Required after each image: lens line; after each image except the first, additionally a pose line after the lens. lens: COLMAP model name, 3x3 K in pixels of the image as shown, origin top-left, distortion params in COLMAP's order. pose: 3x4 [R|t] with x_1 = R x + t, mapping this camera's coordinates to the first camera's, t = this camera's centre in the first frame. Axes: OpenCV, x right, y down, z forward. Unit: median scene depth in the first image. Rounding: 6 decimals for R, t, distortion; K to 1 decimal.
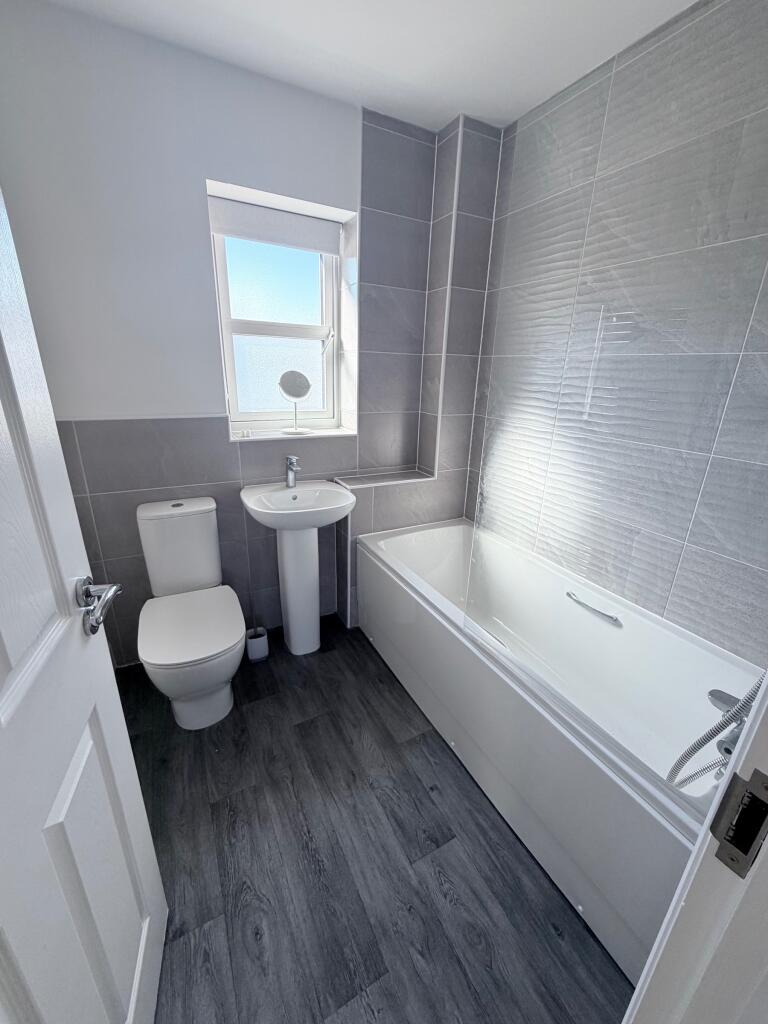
lens RADIAL K [[408.1, 0, 386.4], [0, 408.1, 507.7], [0, 0, 1]] dist [0.001207, -0.000533]
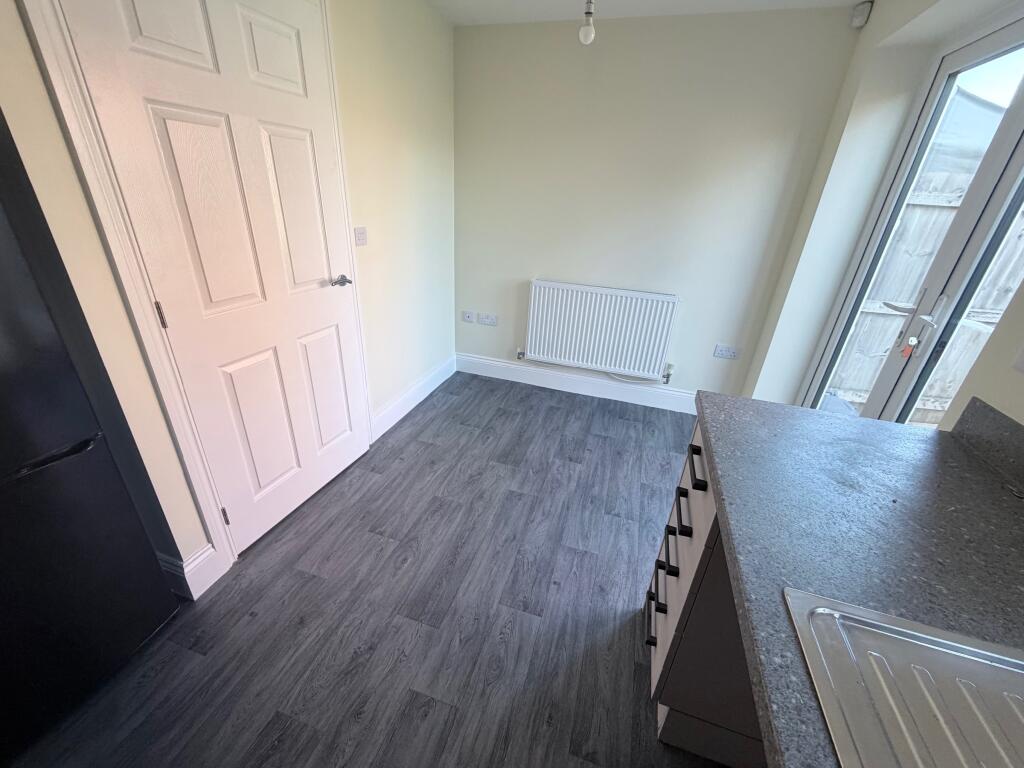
lens RADIAL K [[408.1, 0, 505.0], [0, 408.1, 384.9], [0, 0, 1]] dist [0.001207, -0.000533]
pose [[0.688910, 0.306569, -0.656825, 0.575546], [-0.258580, 0.950478, 0.172418, -0.002677], [0.677155, 0.051062, 0.734066, 0.030790]]
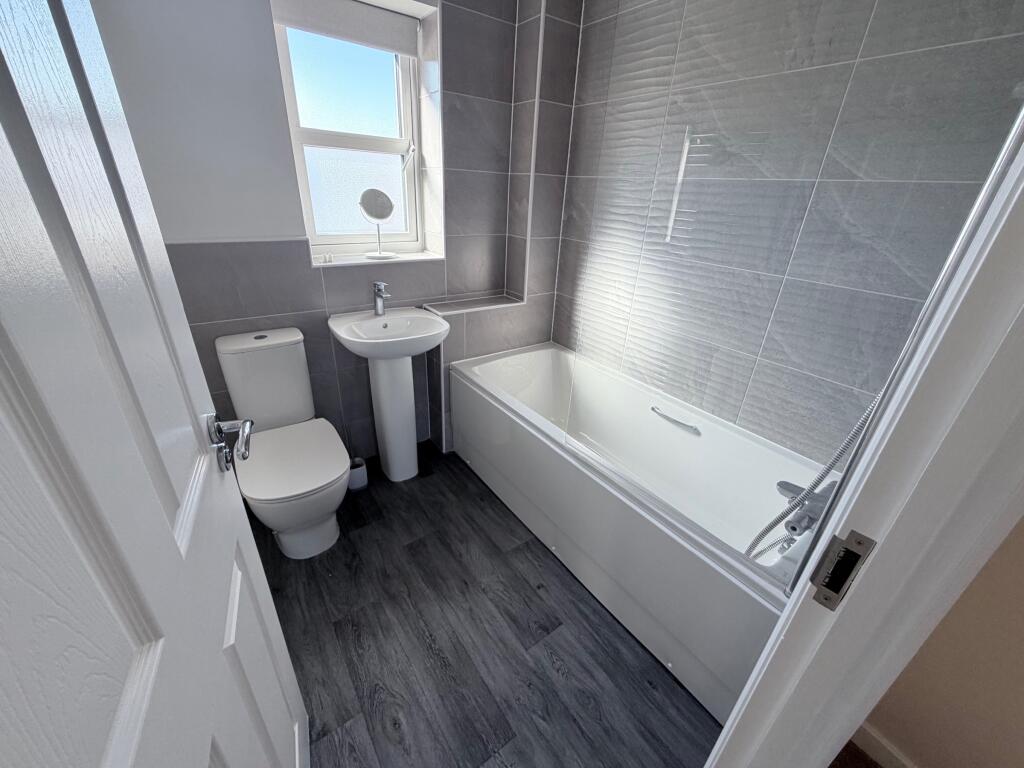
lens RADIAL K [[408.1, 0, 511.3], [0, 408.1, 382.1], [0, 0, 1]] dist [0.001207, -0.000533]
pose [[0.991127, -0.043474, 0.125606, -0.074142], [0.028237, 0.992294, 0.120643, -0.000631], [-0.129883, -0.116026, 0.984717, -0.016872]]
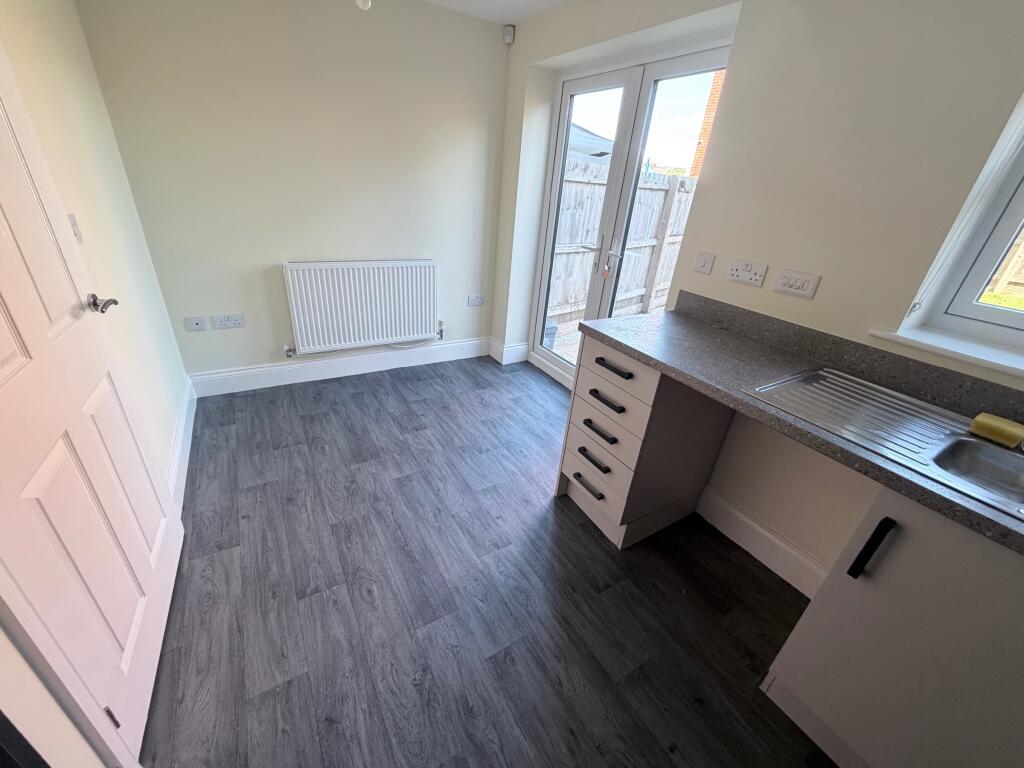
lens RADIAL K [[408.1, 0, 508.8], [0, 408.1, 387.3], [0, 0, 1]] dist [0.001207, -0.000533]
pose [[0.998044, 0.015506, 0.060566, 0.057255], [-0.023782, 0.990088, 0.138421, 0.073635], [-0.057819, -0.139591, 0.988520, -0.262631]]
